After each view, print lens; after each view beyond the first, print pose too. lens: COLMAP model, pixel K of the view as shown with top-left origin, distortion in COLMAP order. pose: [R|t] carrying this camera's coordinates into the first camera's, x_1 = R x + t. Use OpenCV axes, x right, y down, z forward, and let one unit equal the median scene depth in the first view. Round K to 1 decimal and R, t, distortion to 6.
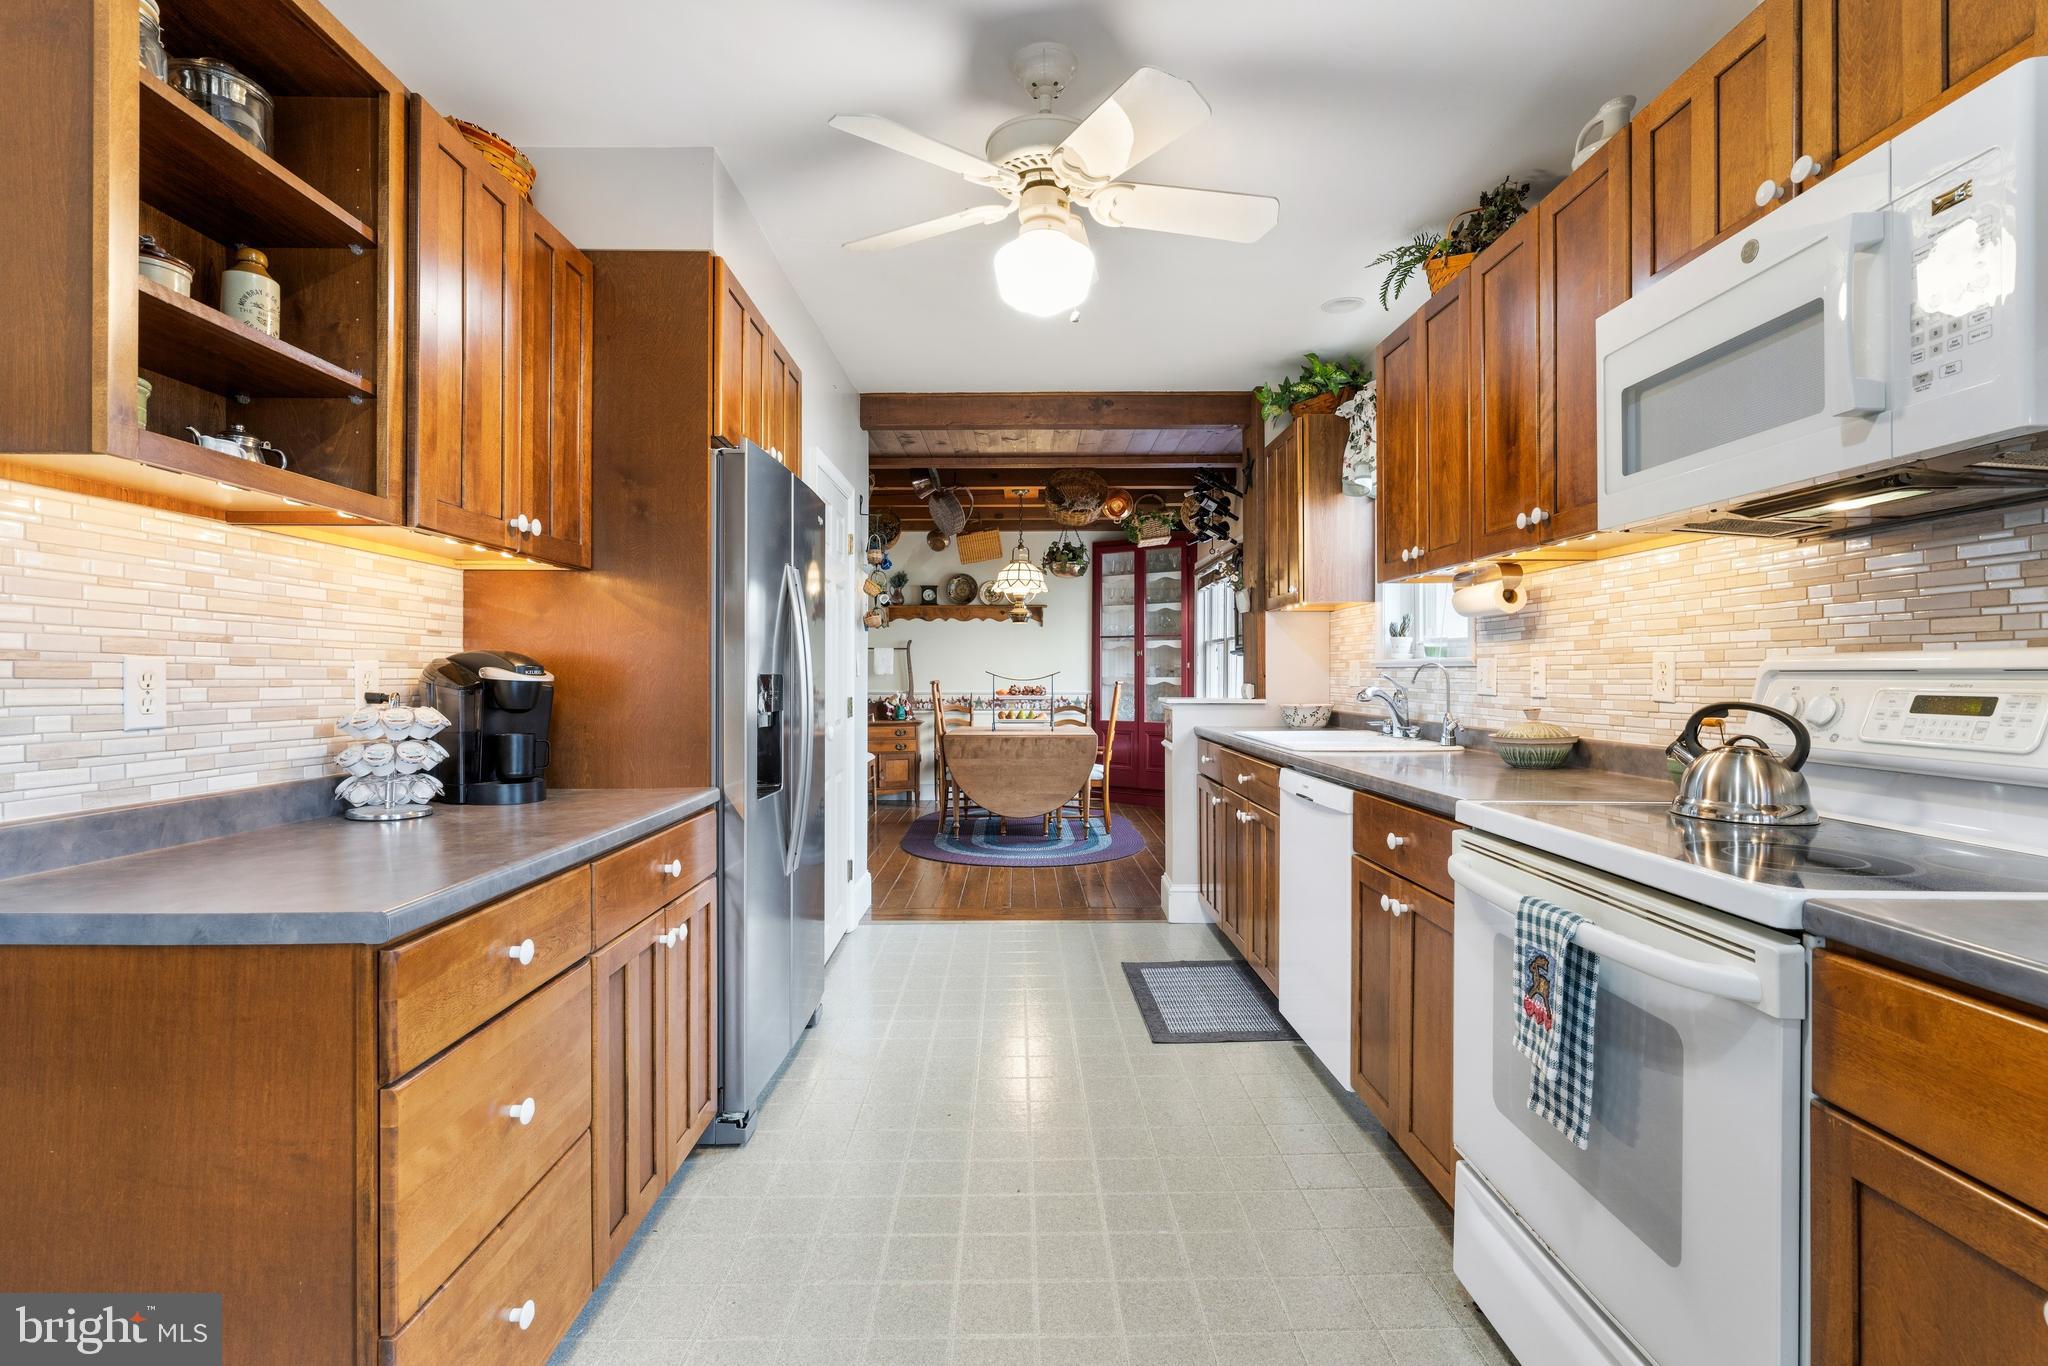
lens RADIAL K [[937.6, 0, 1028.7], [0, 937.6, 673.7], [0, 0, 1]] dist [-0.010893, 0.005796]
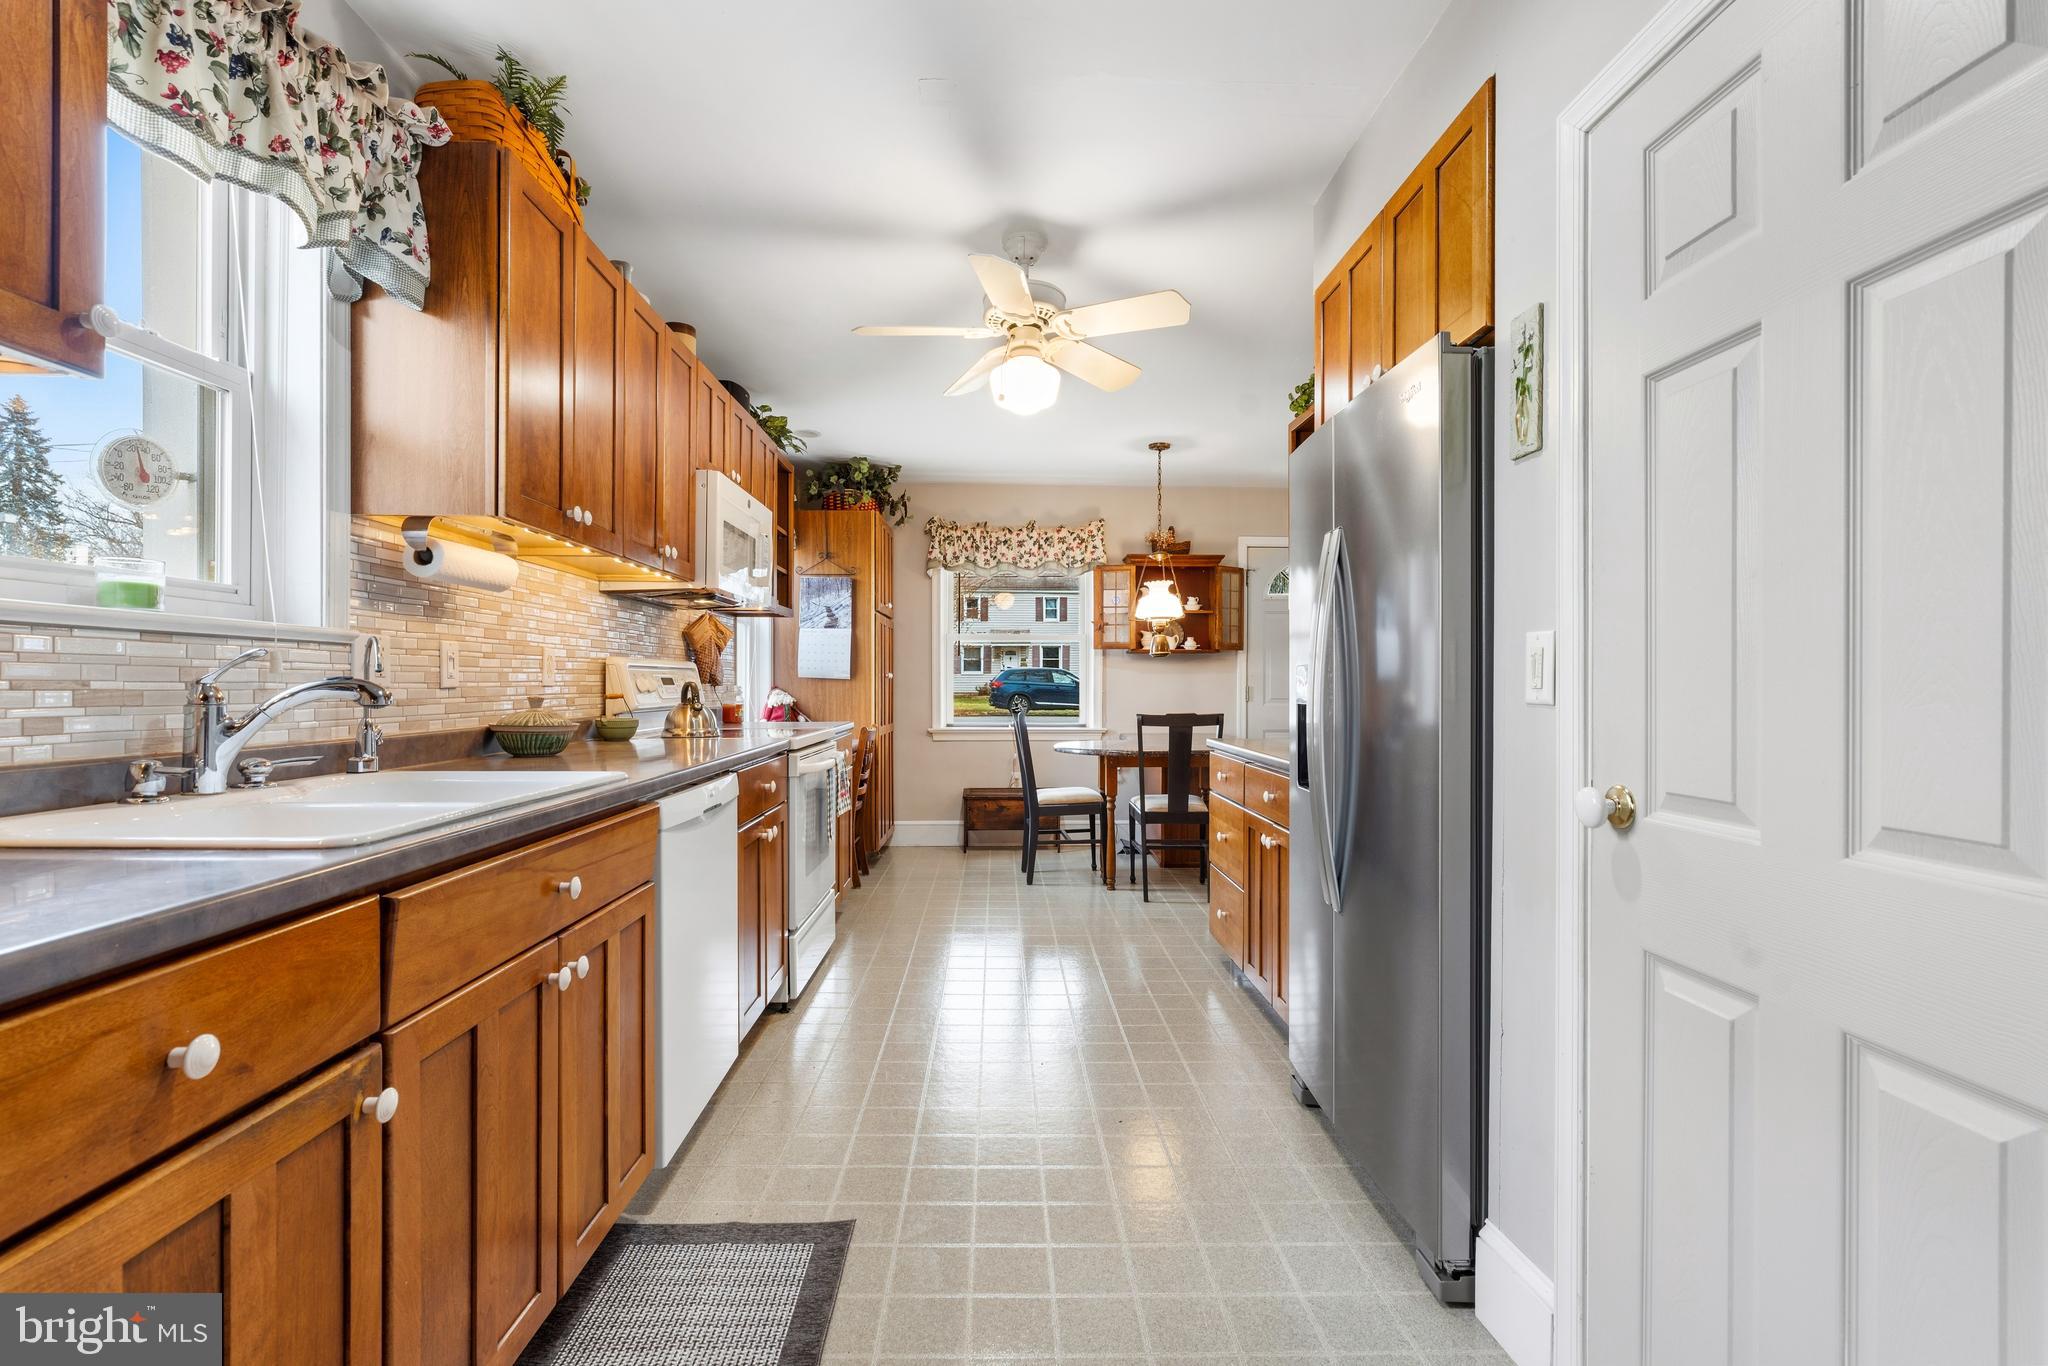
lens RADIAL K [[937.6, 0, 1029.4], [0, 937.6, 689.1], [0, 0, 1]] dist [-0.010893, 0.005796]
pose [[-0.999816, 0.001489, -0.019138, 0.028859], [0.001399, 0.999988, 0.004704, 0.025264], [0.019145, 0.004676, -0.999806, 2.004798]]
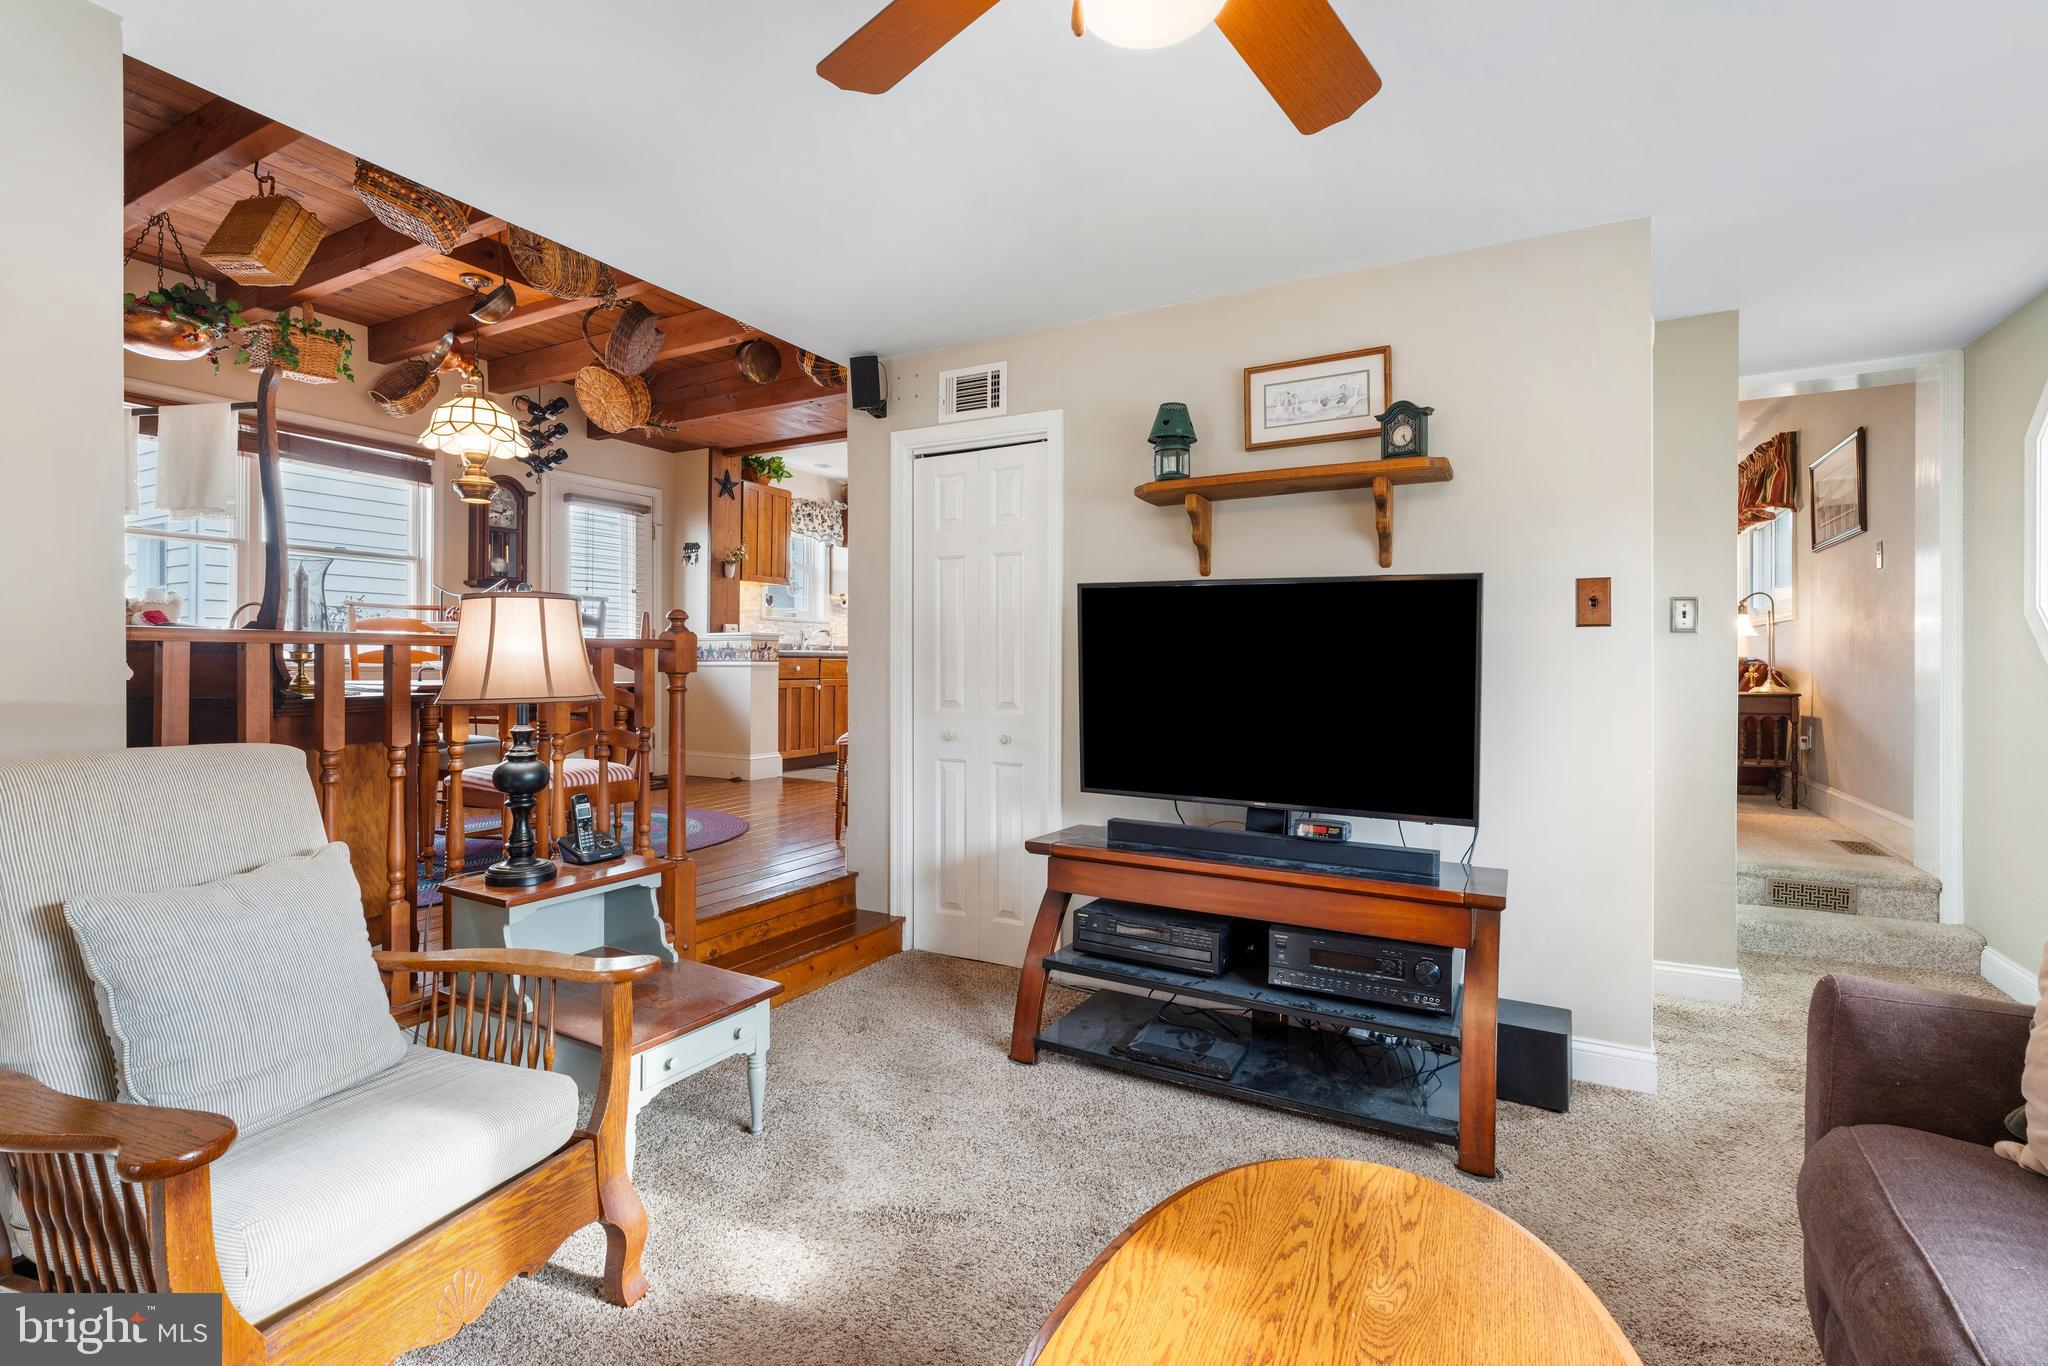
lens RADIAL K [[937.6, 0, 1020.3], [0, 937.6, 666.7], [0, 0, 1]] dist [-0.010893, 0.005796]
pose [[-0.875498, -0.002676, 0.483215, -1.693132], [-0.002354, 0.999996, 0.001271, 0.142977], [-0.483217, -0.000025, -0.875501, 3.884052]]
